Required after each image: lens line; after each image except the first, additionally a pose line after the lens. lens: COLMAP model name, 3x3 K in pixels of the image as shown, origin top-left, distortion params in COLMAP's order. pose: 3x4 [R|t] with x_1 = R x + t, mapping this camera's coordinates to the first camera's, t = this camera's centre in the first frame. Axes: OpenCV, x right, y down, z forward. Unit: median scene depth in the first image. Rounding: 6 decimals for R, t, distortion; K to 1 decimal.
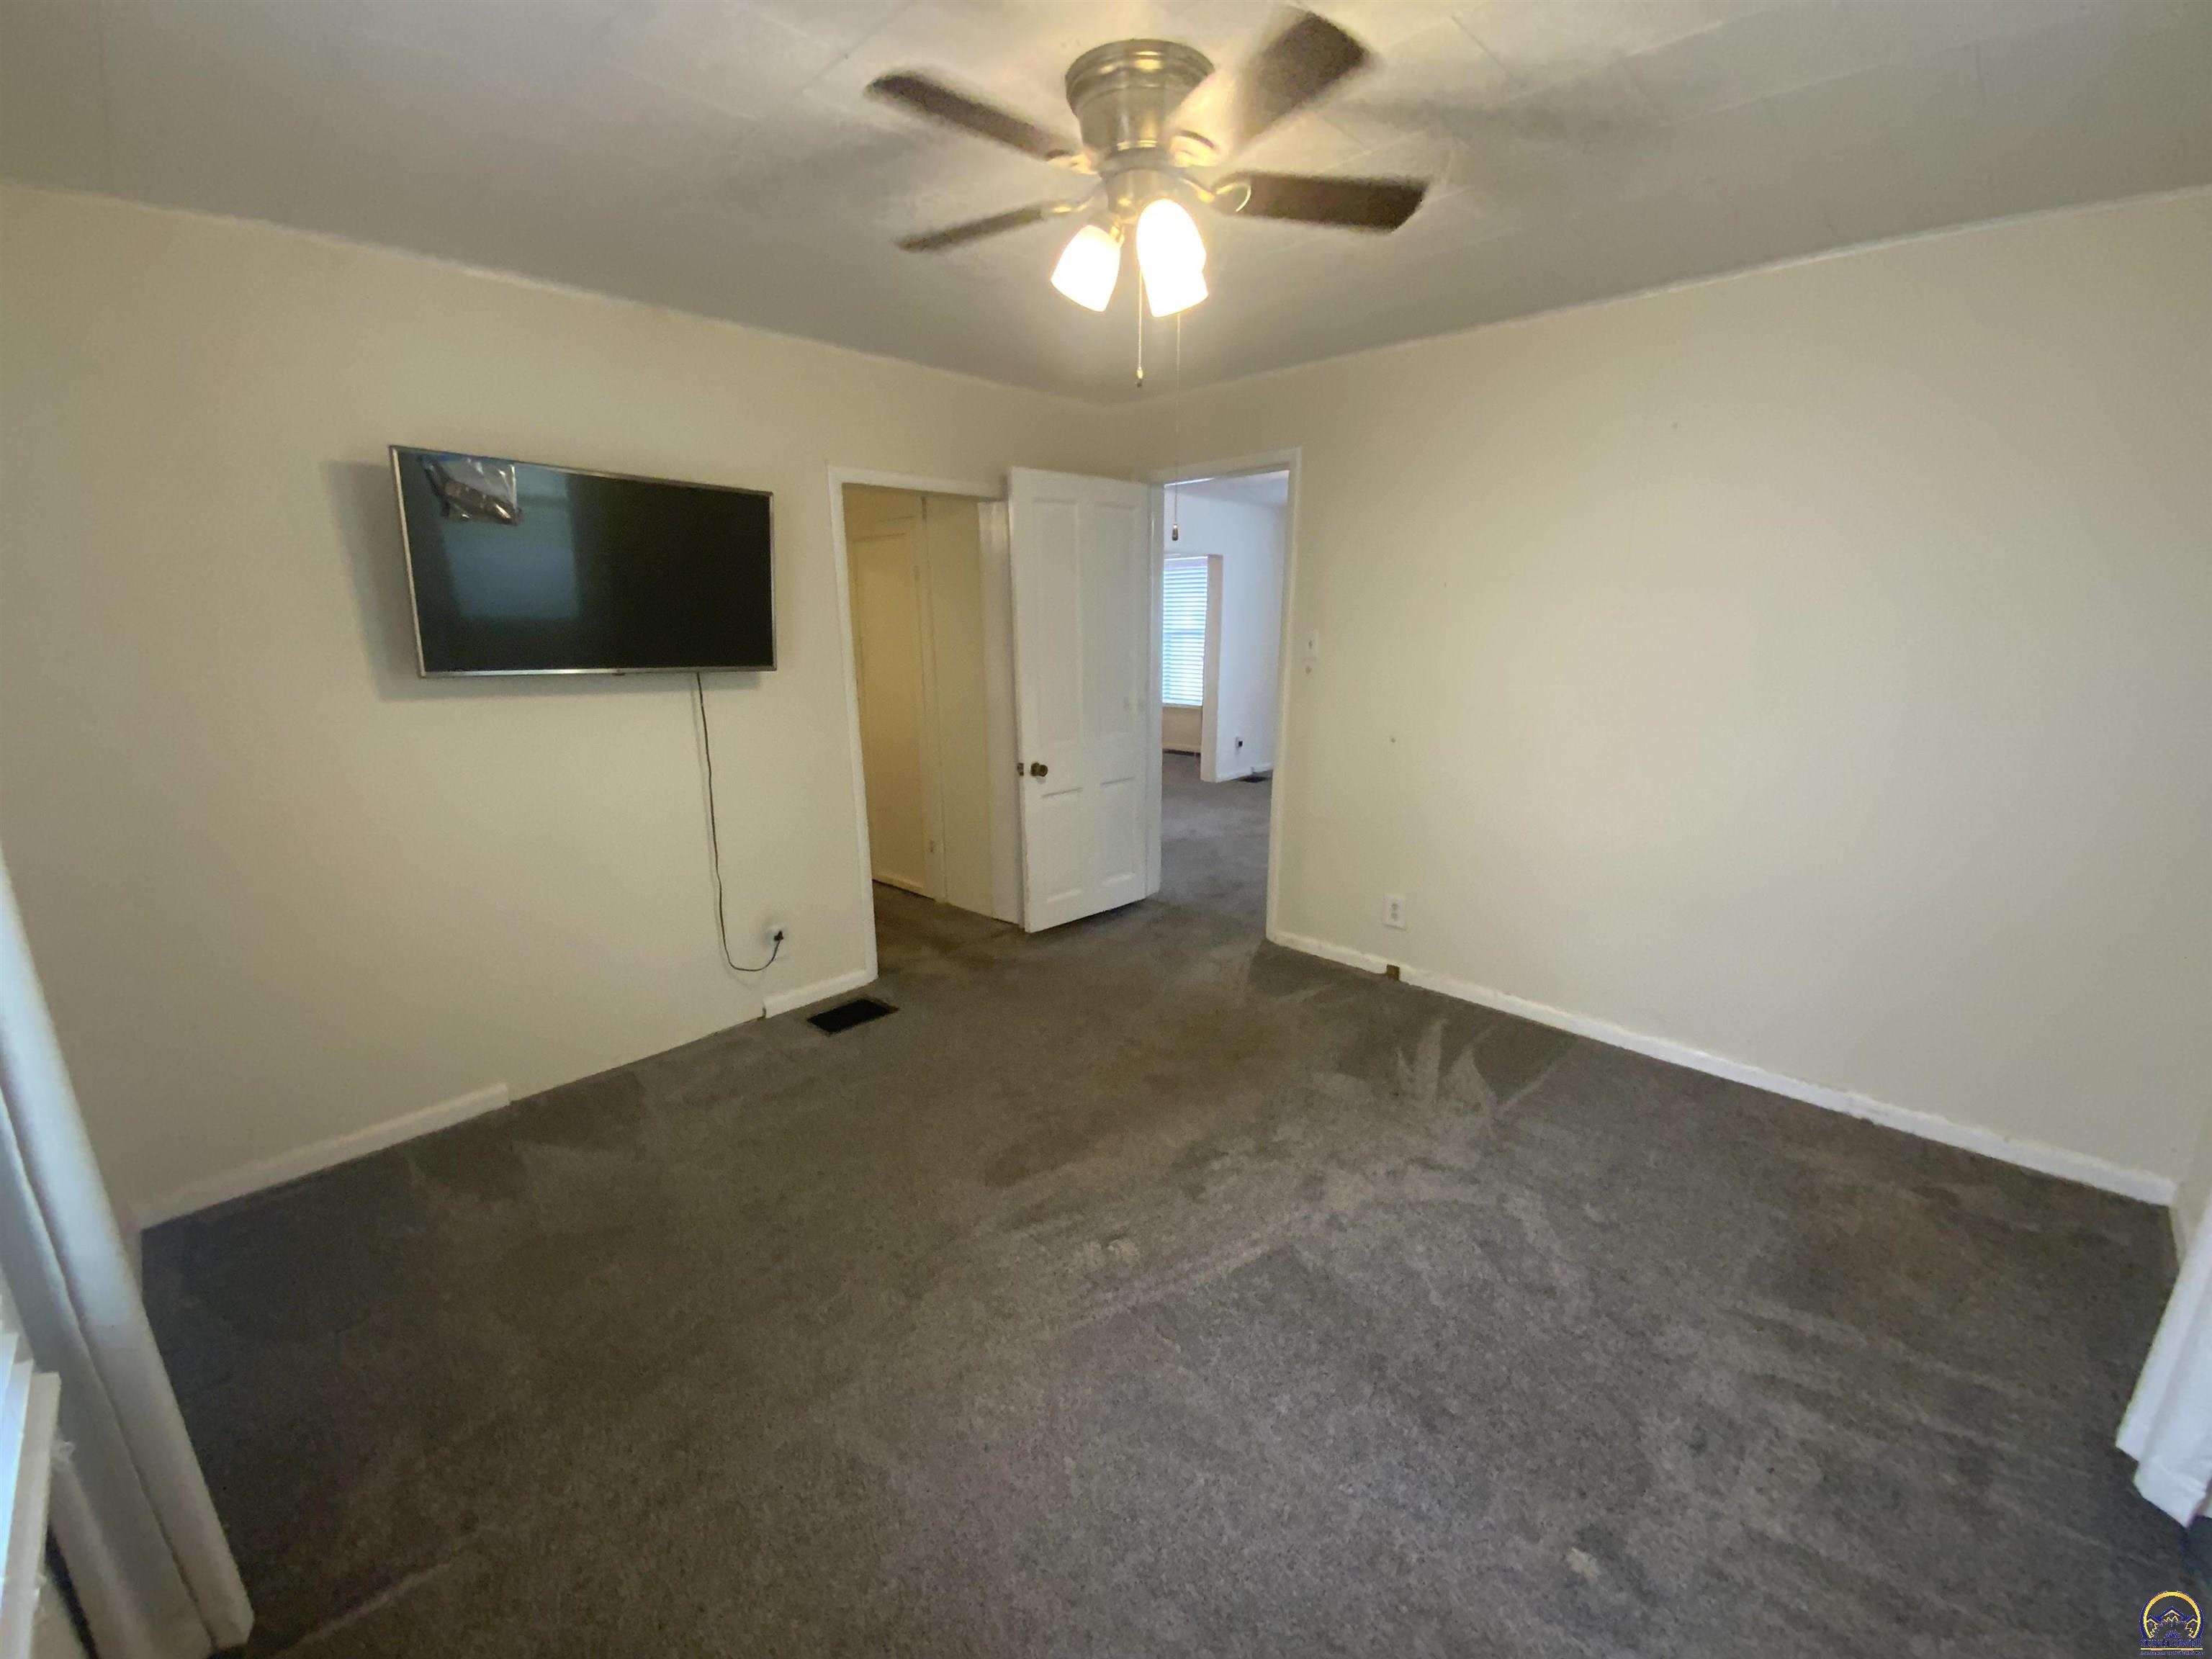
lens RADIAL K [[910.9, 0, 1113.1], [0, 910.9, 830.7], [0, 0, 1]] dist [-0.000362, -0.000132]
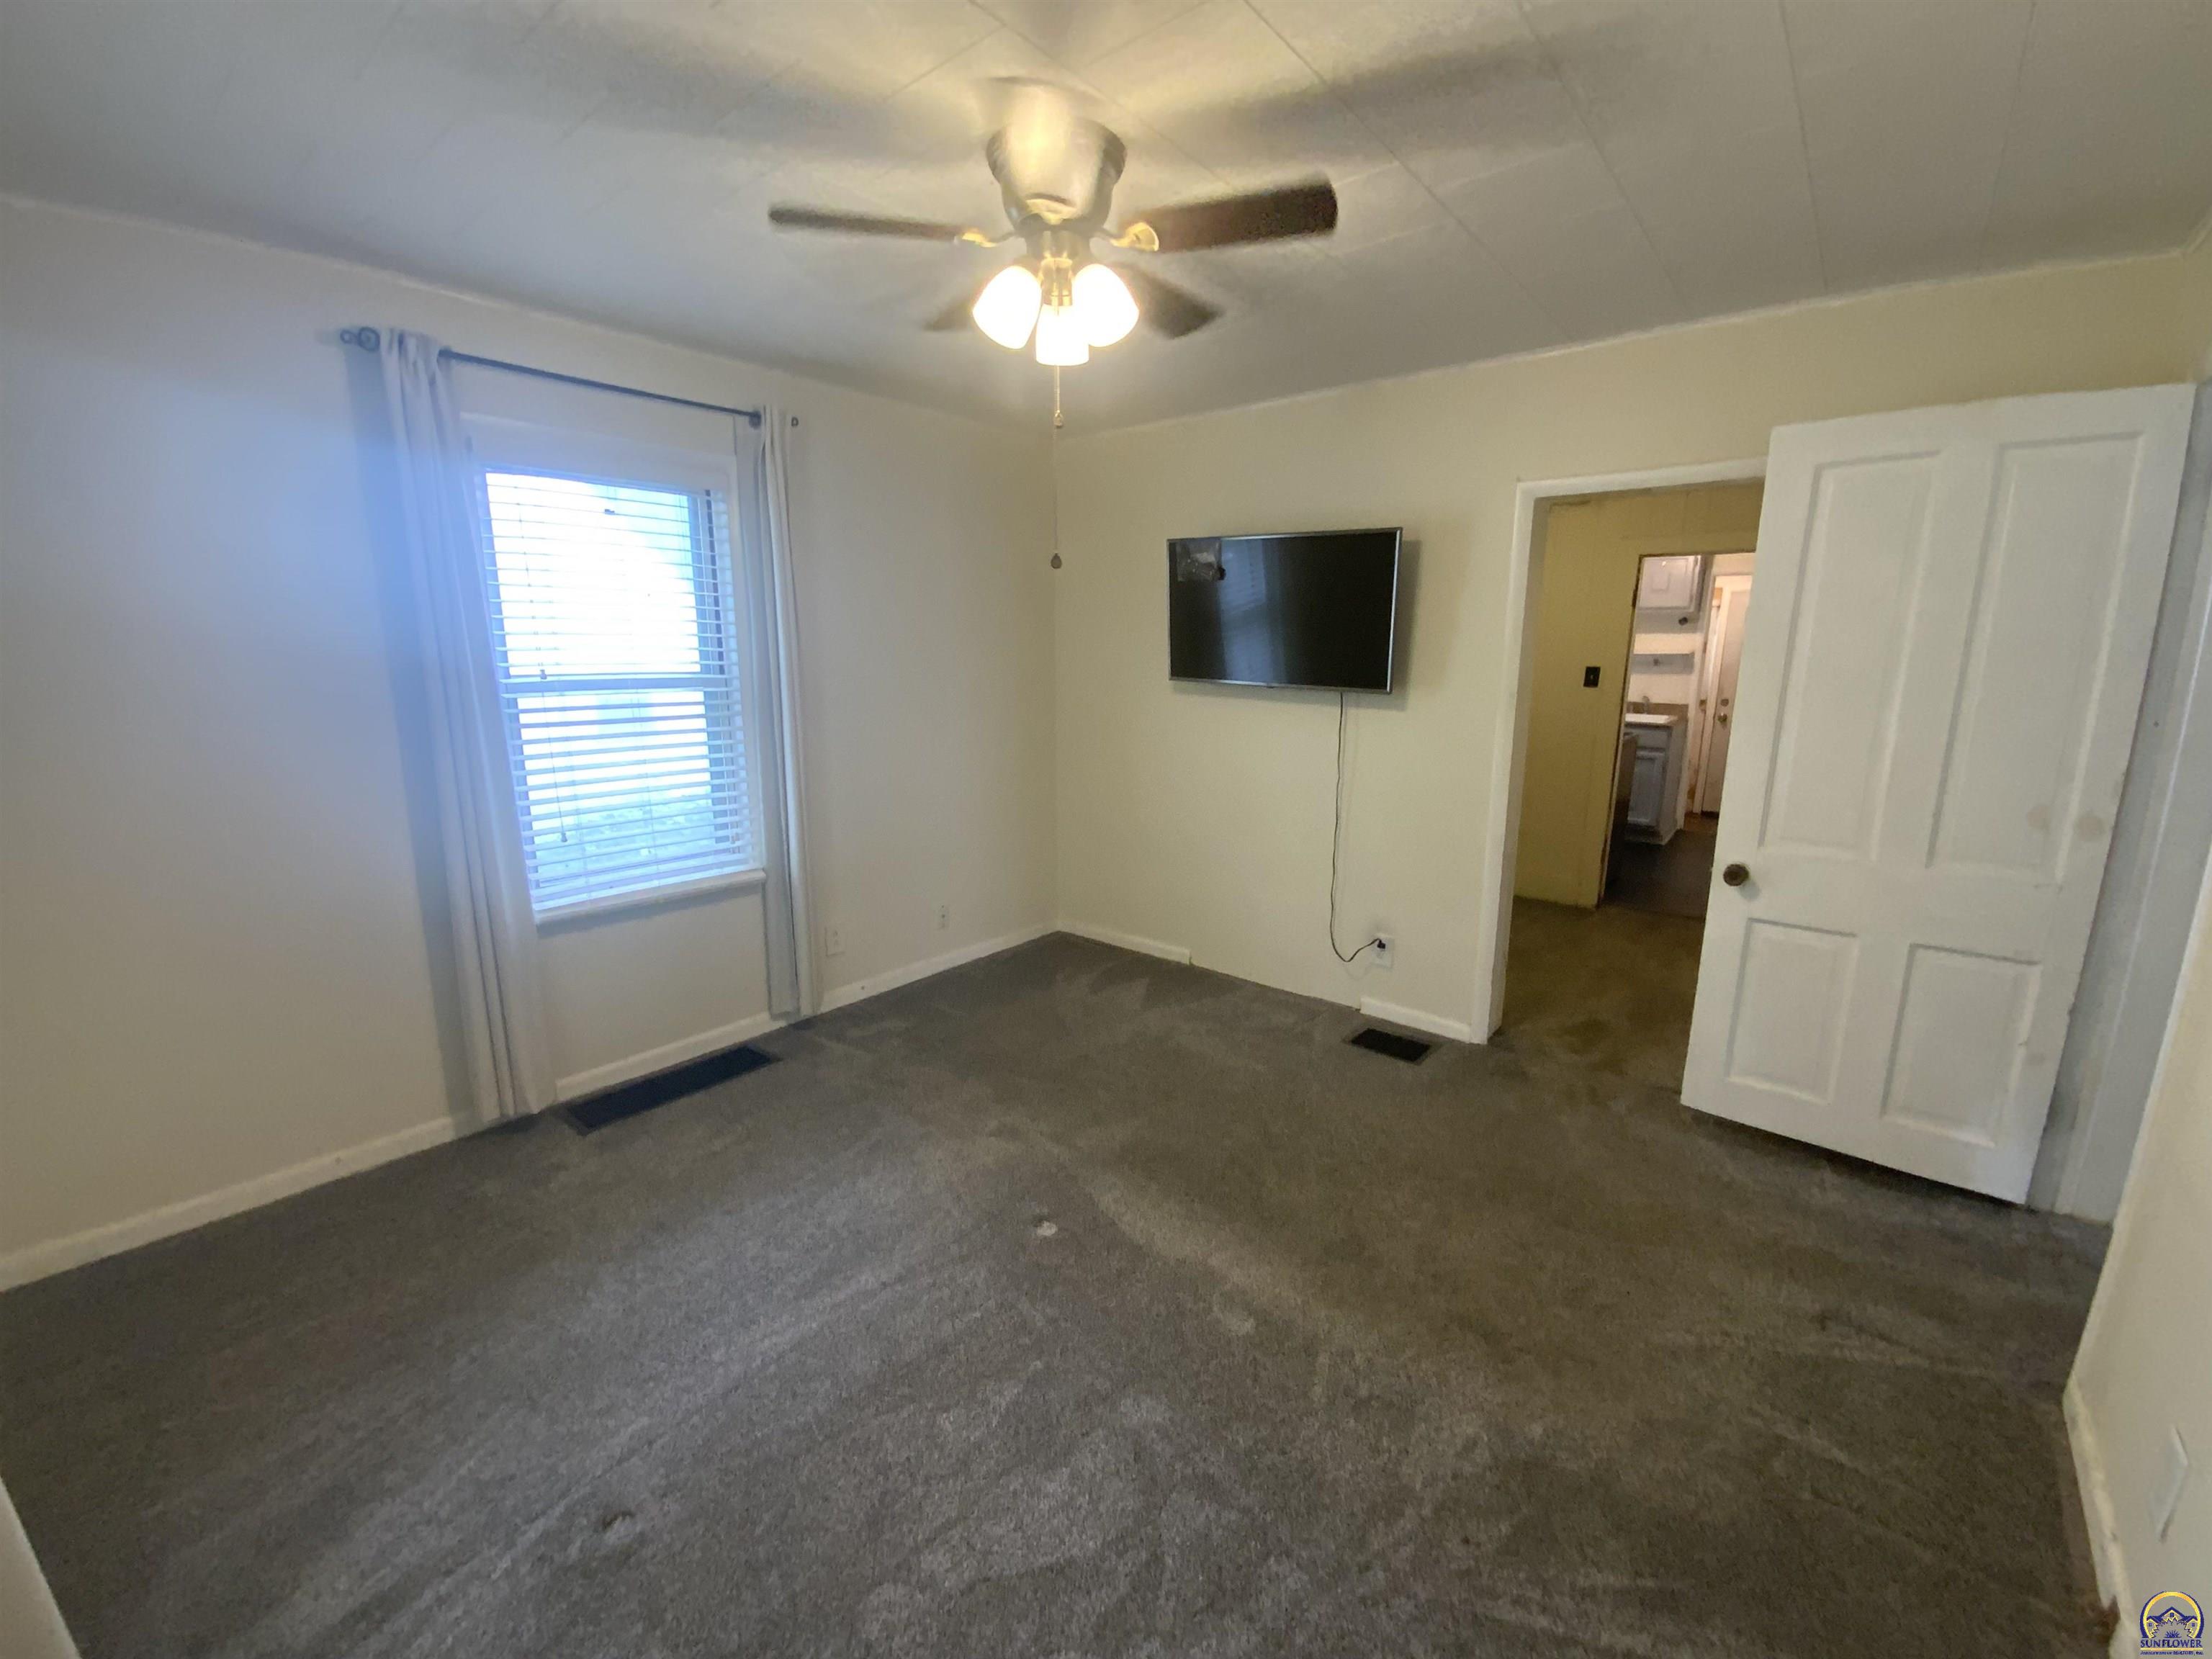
lens RADIAL K [[910.9, 0, 1113.1], [0, 910.9, 830.7], [0, 0, 1]] dist [-0.000362, -0.000132]
pose [[0.064560, 0.211981, -0.975139, 0.704865], [-0.233123, 0.953343, 0.191809, -0.159647], [0.970302, 0.214944, 0.110965, 0.628465]]
